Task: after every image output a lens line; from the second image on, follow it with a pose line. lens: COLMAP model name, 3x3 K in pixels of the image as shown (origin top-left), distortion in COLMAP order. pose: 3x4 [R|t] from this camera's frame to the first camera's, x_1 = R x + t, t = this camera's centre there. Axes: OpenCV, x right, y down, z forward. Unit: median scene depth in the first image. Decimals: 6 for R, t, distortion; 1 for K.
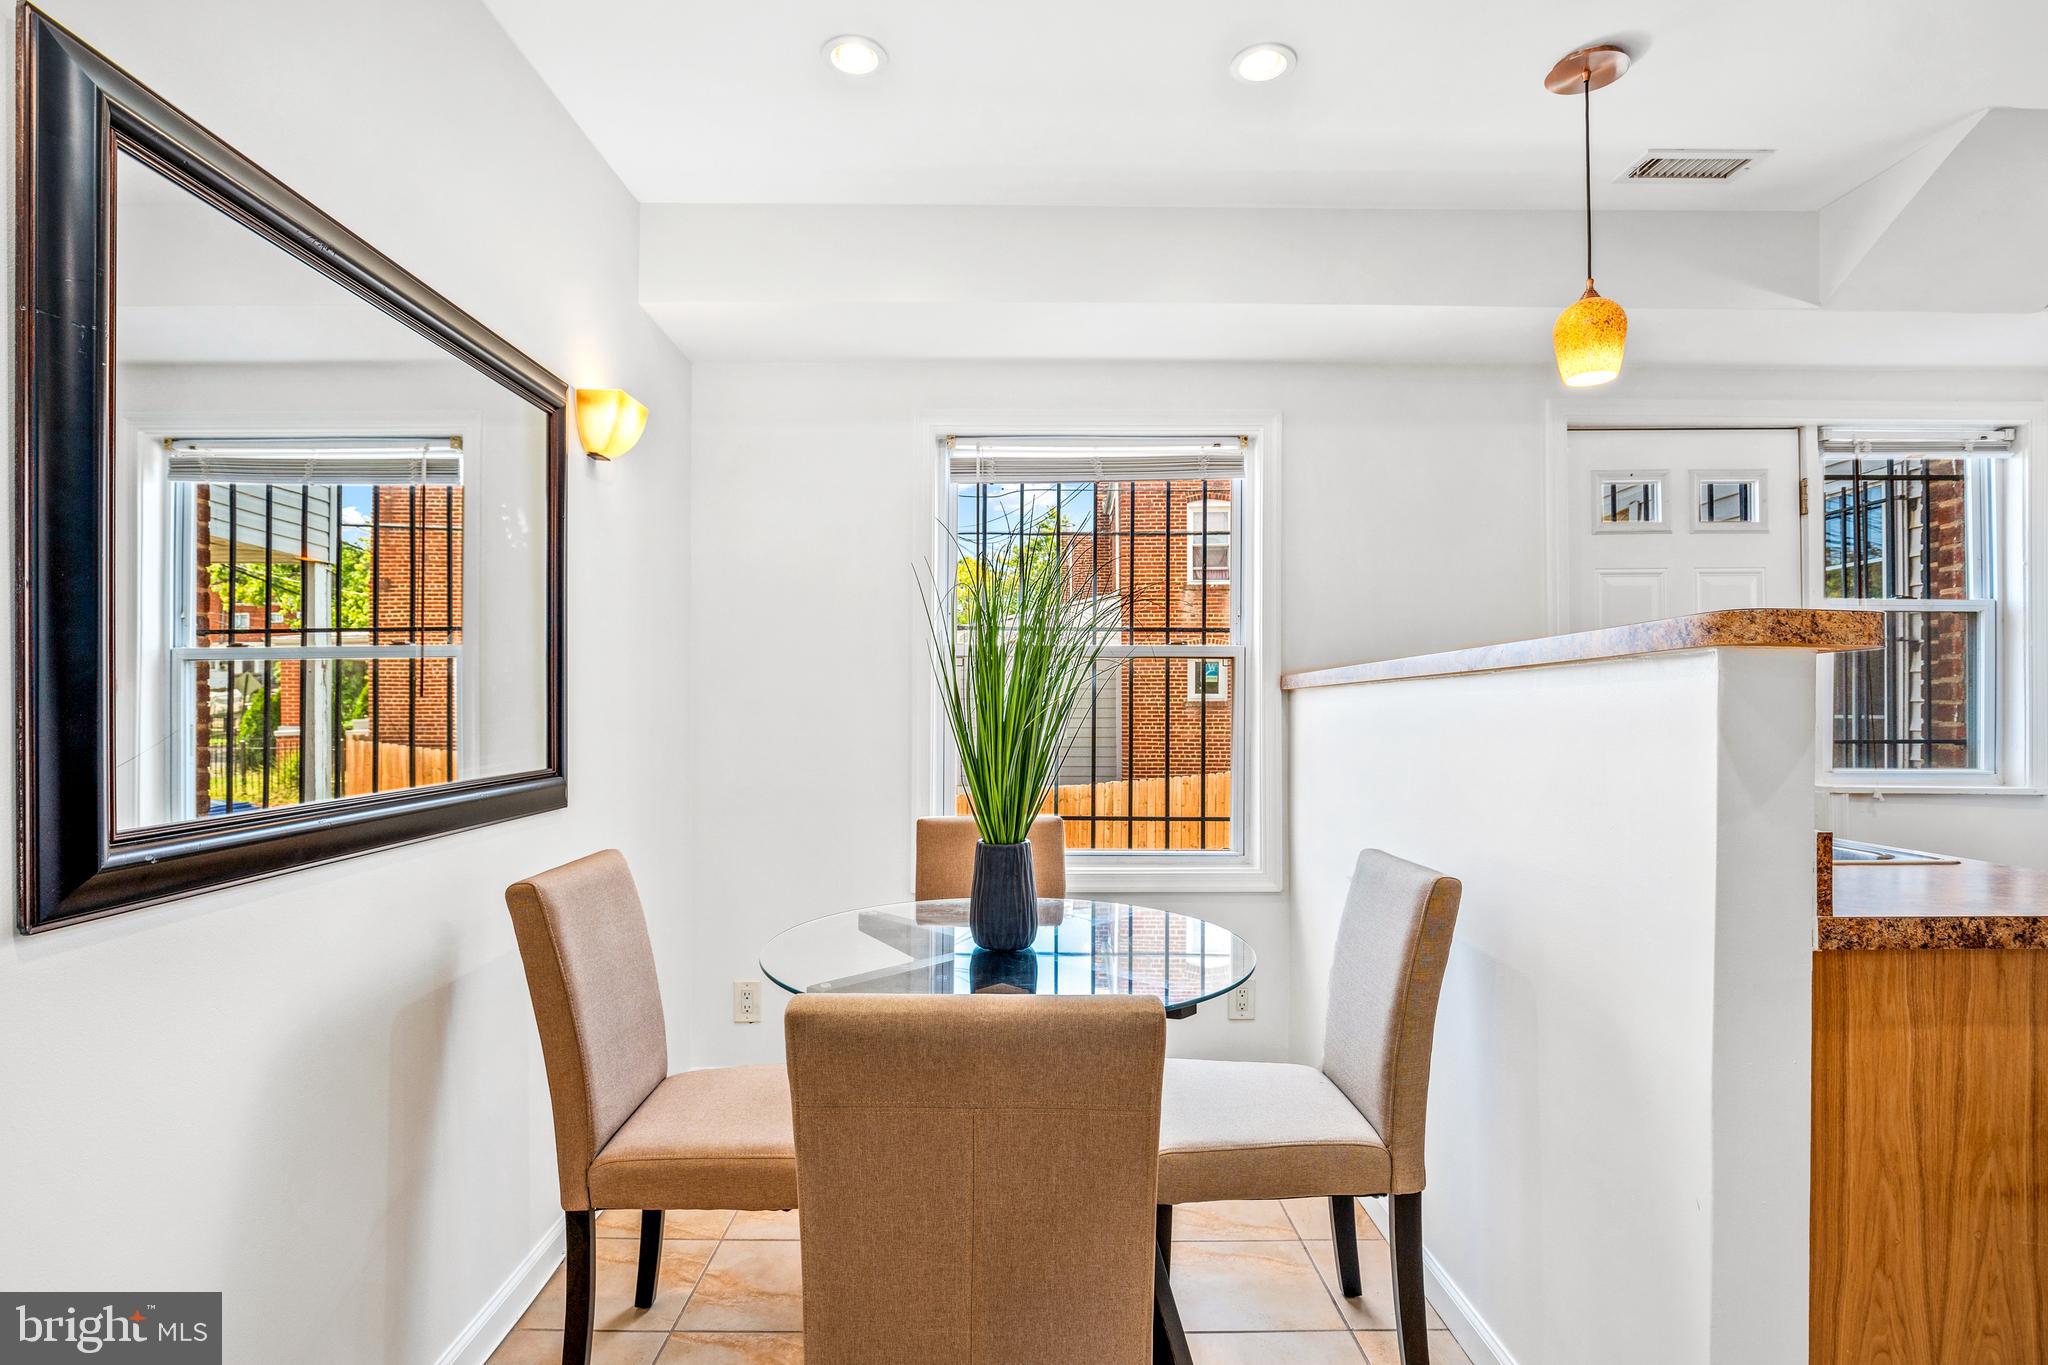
lens RADIAL K [[981.9, 0, 1018.8], [0, 981.9, 707.4], [0, 0, 1]] dist [-0.025460, 0.007033]
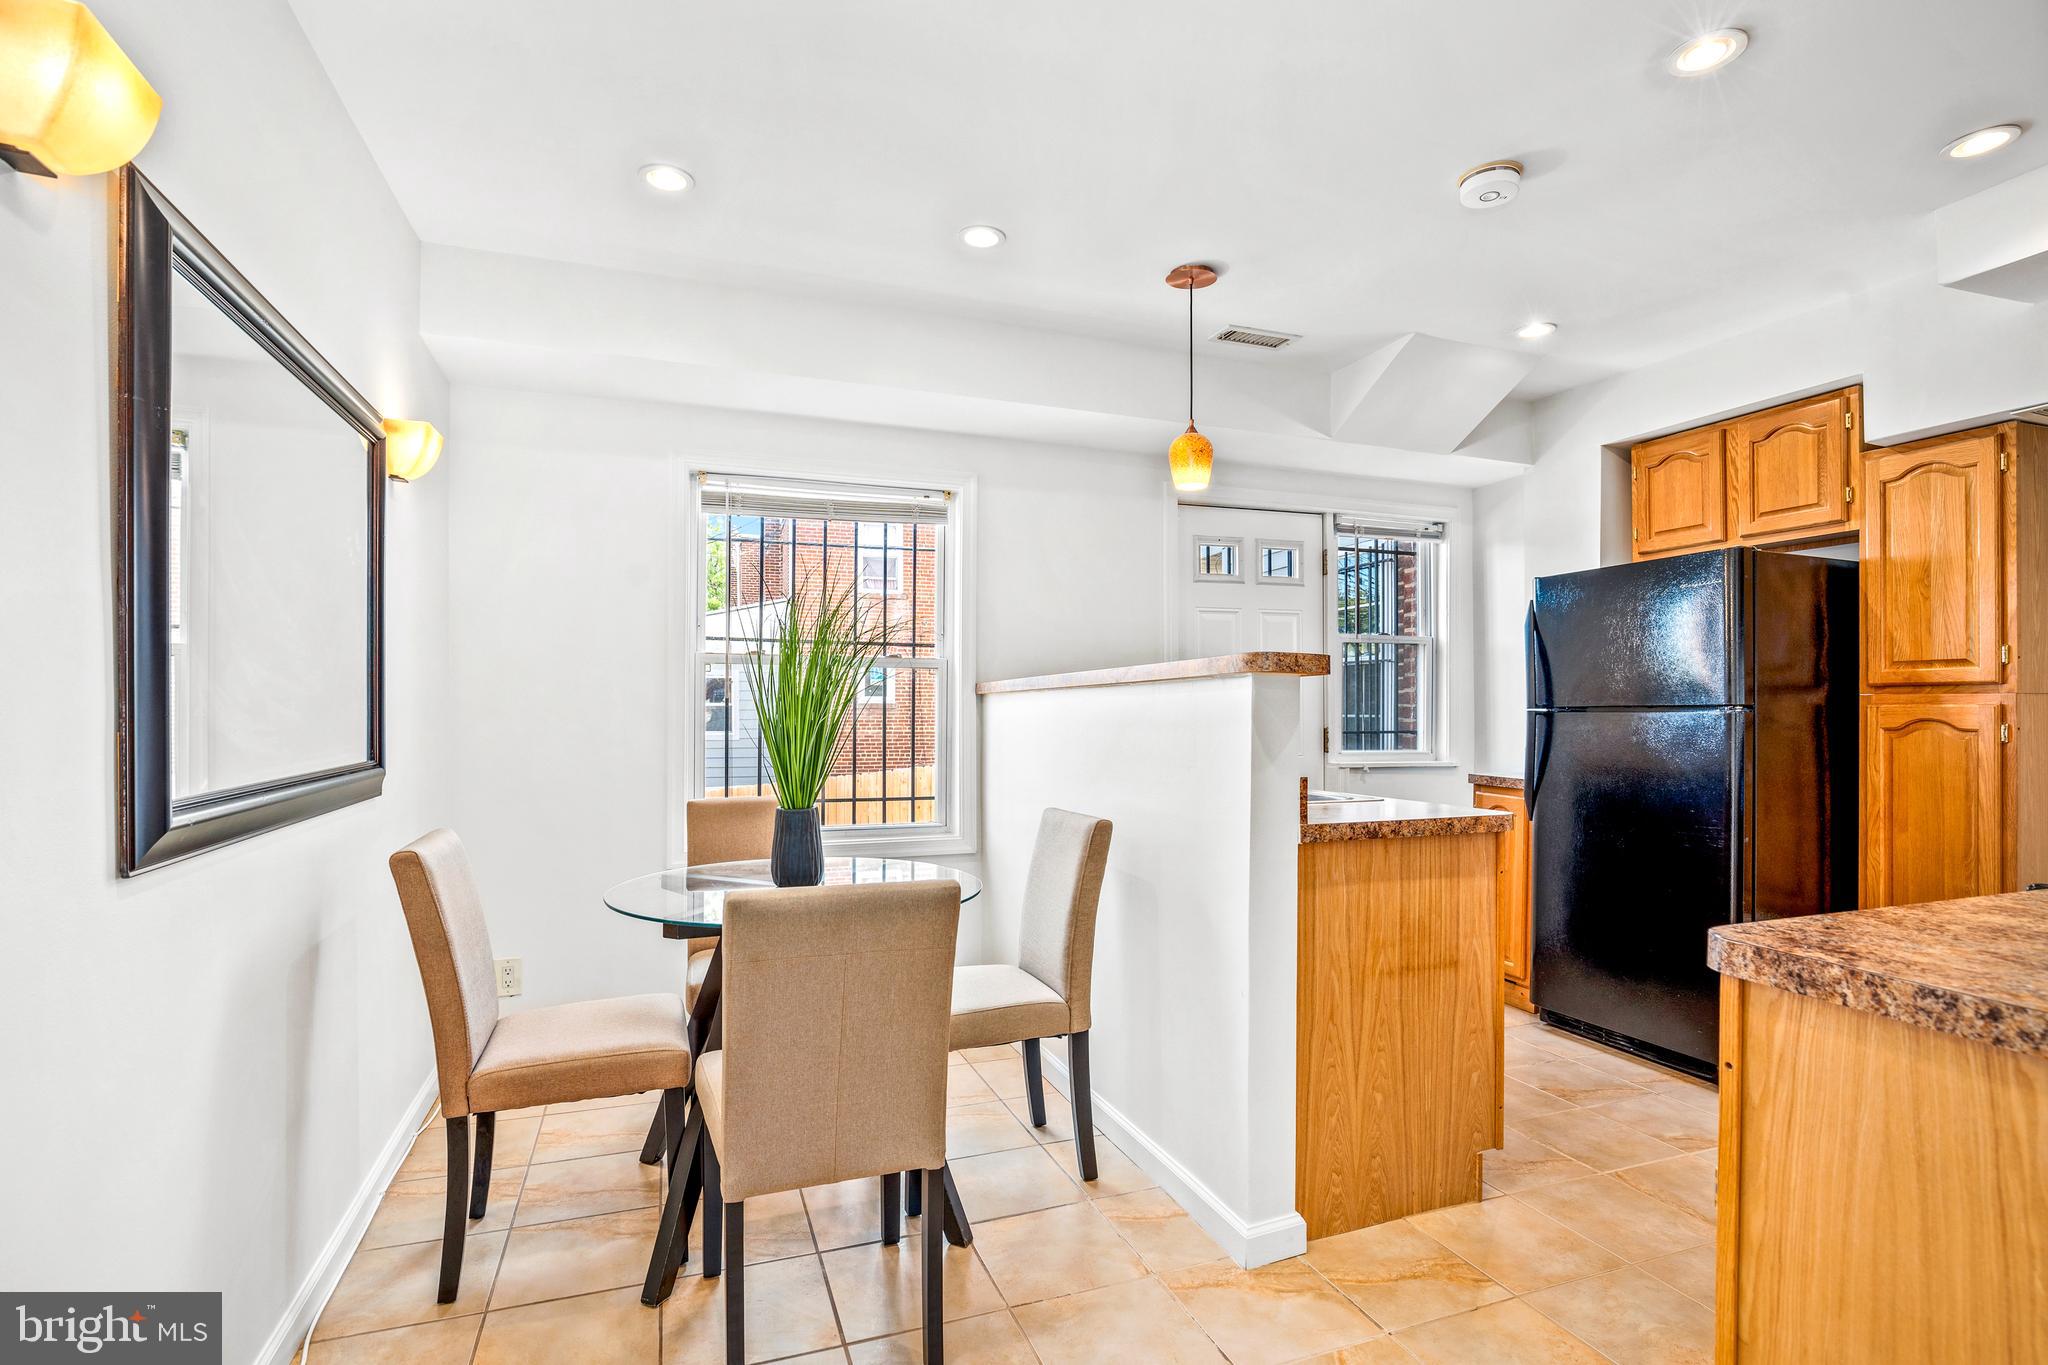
lens RADIAL K [[960.8, 0, 1020.8], [0, 960.8, 726.1], [0, 0, 1]] dist [-0.023033, -0.000598]
pose [[0.939639, -0.004563, 0.342138, -0.157371], [-0.001396, 0.999852, 0.017167, 0.003318], [-0.342166, -0.016609, 0.939493, -0.288868]]
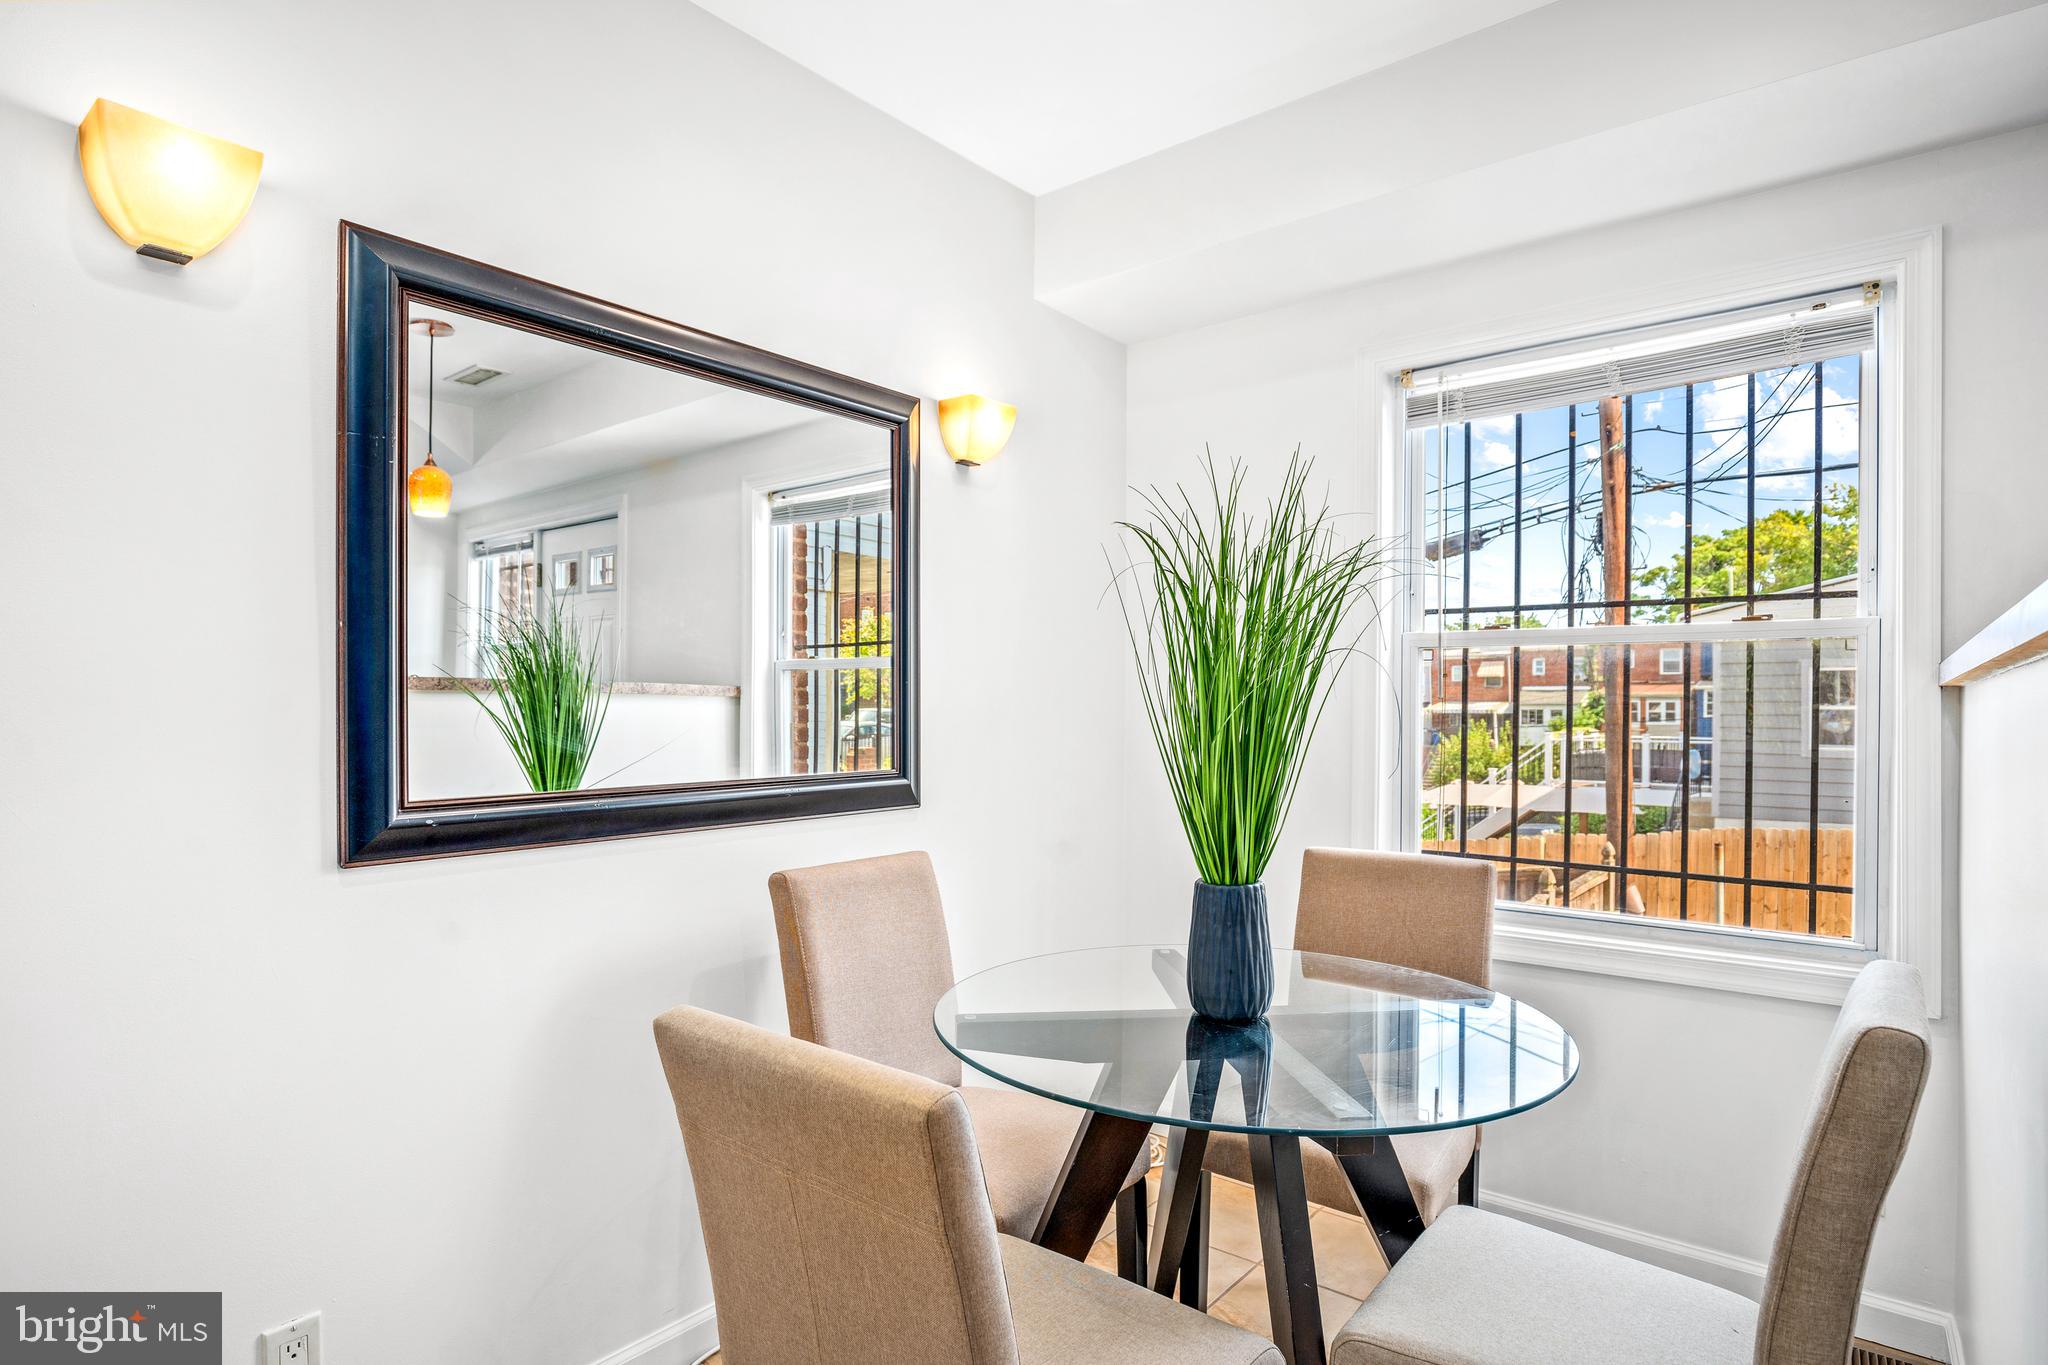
lens RADIAL K [[1082.6, 0, 1022.9], [0, 1082.6, 714.3], [0, 0, 1]] dist [-0.020662, 0.000010]
pose [[0.773658, 0.006666, -0.633568, 0.370593], [-0.004450, 0.999977, 0.005087, -0.002727], [0.633588, -0.001116, 0.773670, 0.195566]]
